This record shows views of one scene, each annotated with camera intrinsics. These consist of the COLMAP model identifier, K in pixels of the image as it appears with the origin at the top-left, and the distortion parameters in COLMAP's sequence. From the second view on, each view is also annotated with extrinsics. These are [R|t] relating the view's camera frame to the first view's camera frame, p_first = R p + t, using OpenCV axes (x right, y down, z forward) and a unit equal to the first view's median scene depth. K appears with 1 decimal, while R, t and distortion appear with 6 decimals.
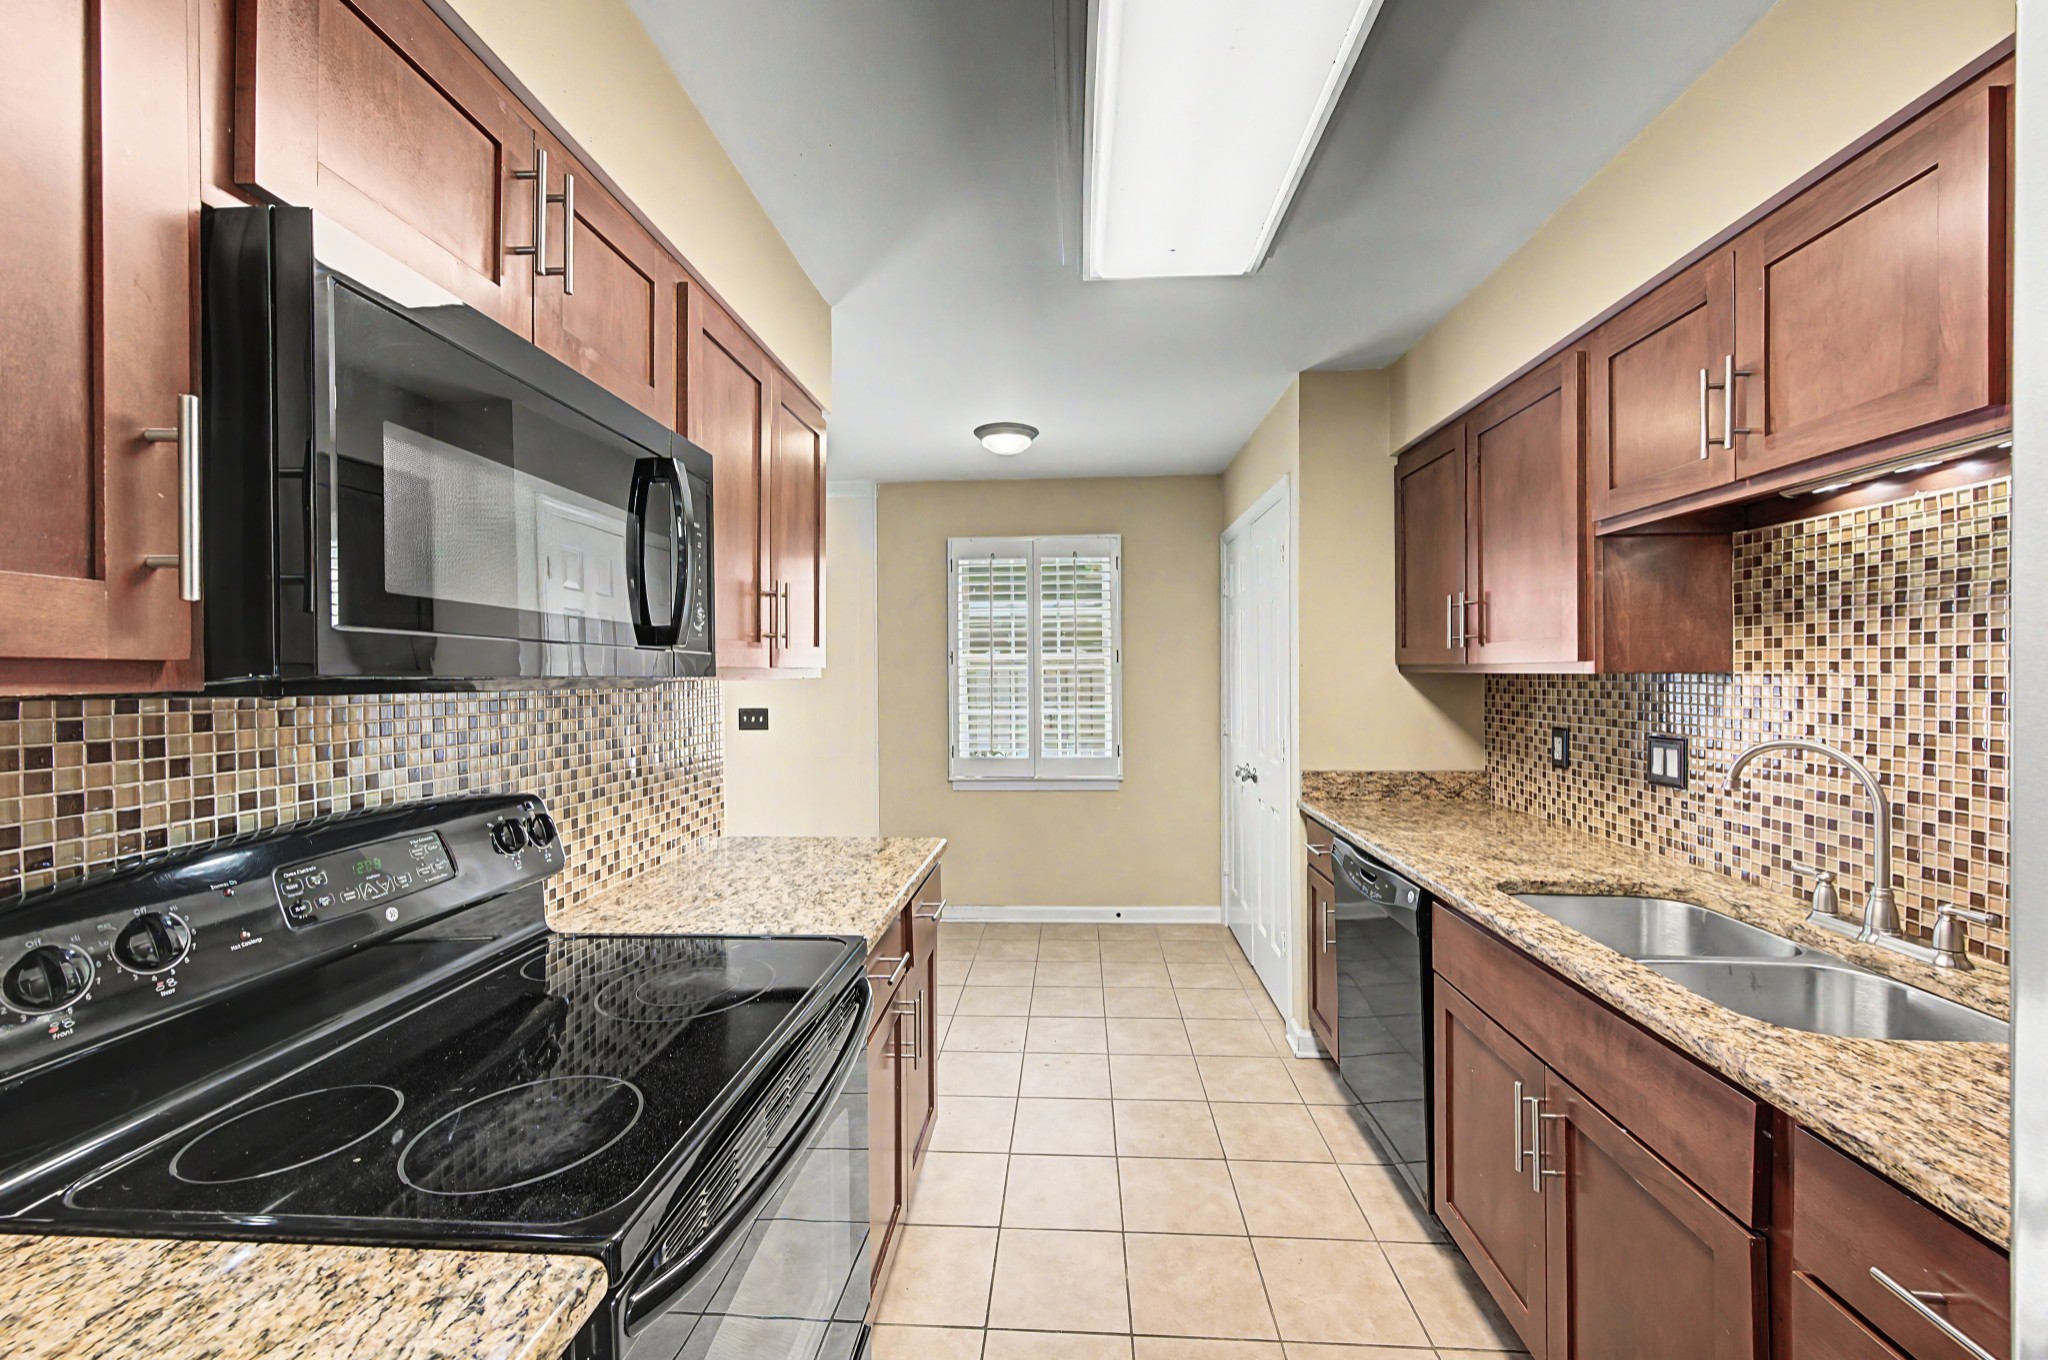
lens RADIAL K [[793.7, 0, 1031.0], [0, 793.7, 676.1], [0, 0, 1]] dist [-0.000920, -0.000262]
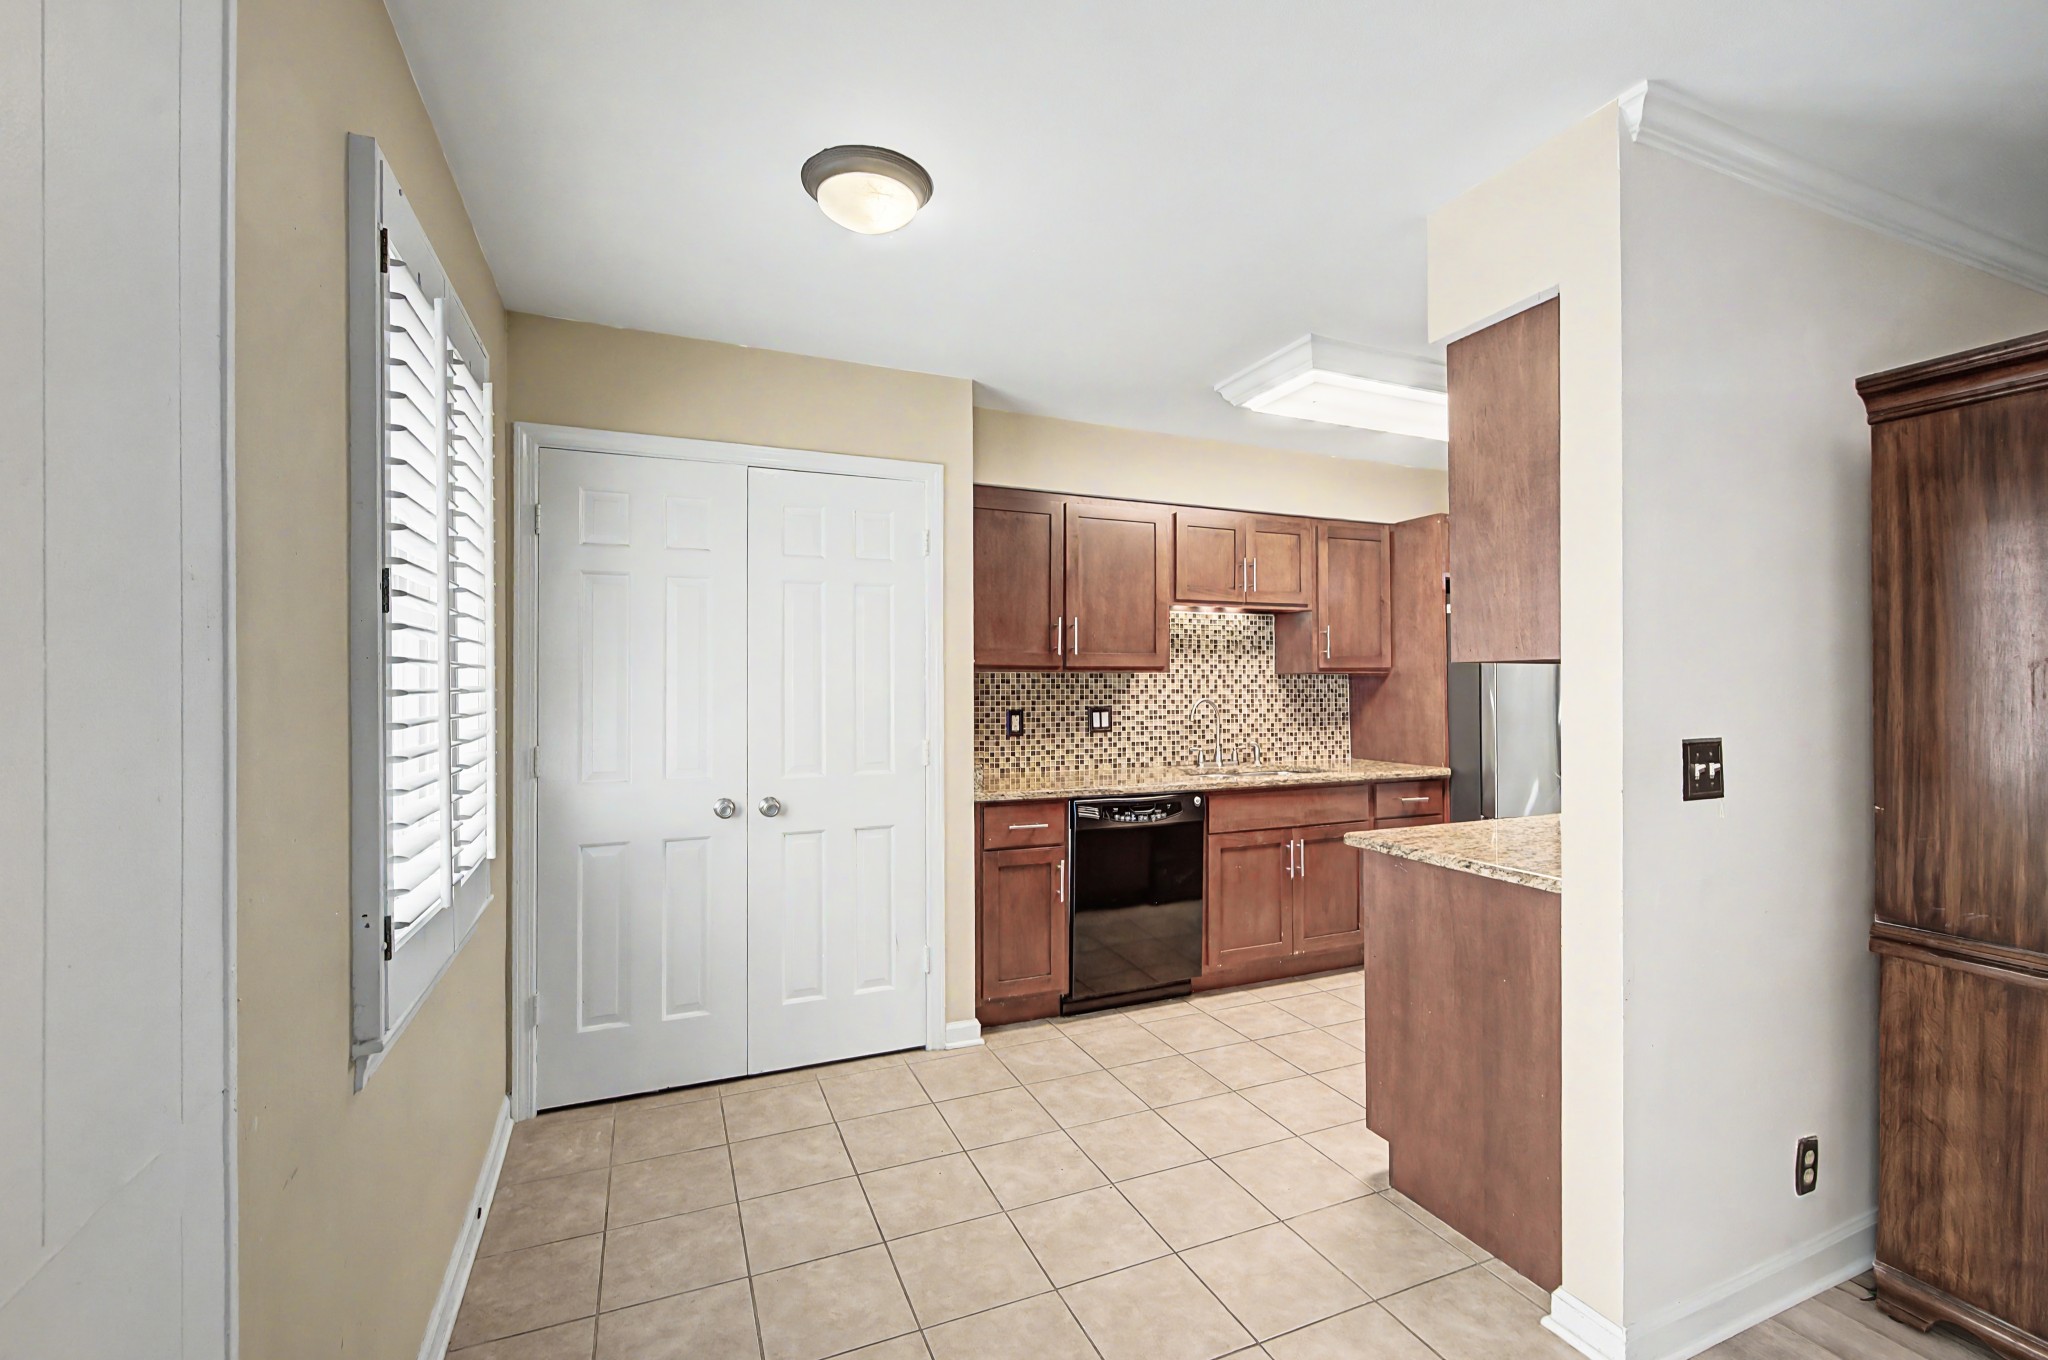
lens RADIAL K [[879.8, 0, 1024.0], [0, 879.8, 680.0], [0, 0, 1]] dist [0.000006, -0.000113]
pose [[-0.441742, 0.011109, 0.897073, -1.043200], [0.010243, 0.999921, -0.007339, 0.025743], [-0.897084, 0.005947, -0.441820, 2.117852]]
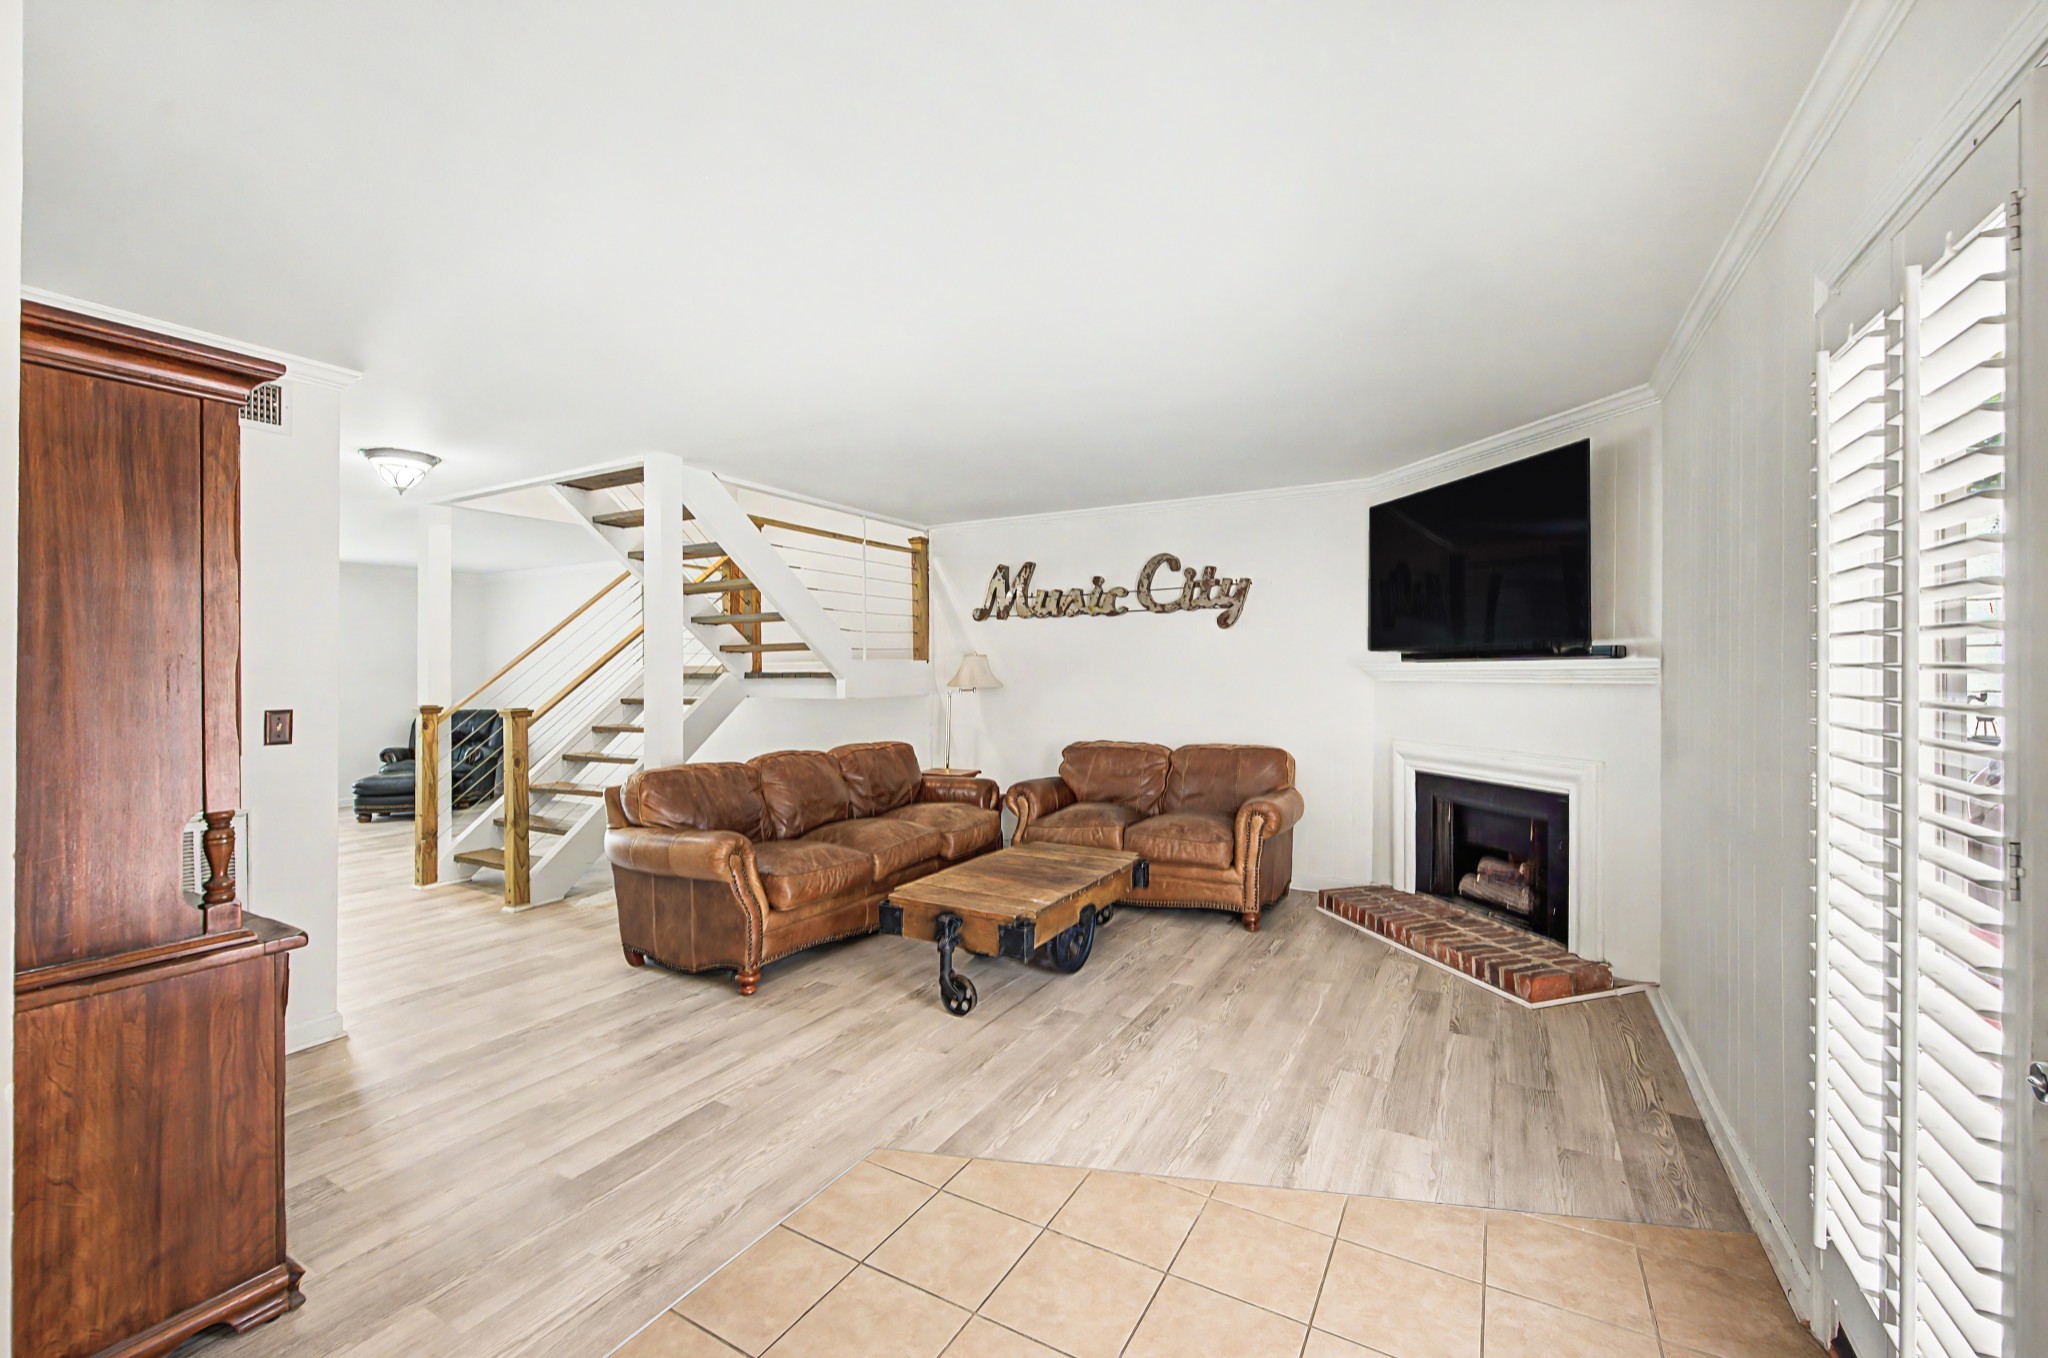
lens RADIAL K [[843.3, 0, 1027.1], [0, 843.3, 670.0], [0, 0, 1]] dist [0.001966, -0.000376]
pose [[-0.439814, 0.011058, -0.898021, -0.331761], [0.003230, 0.999937, 0.010731, 0.018541], [0.898083, 0.001819, -0.439822, 1.993719]]
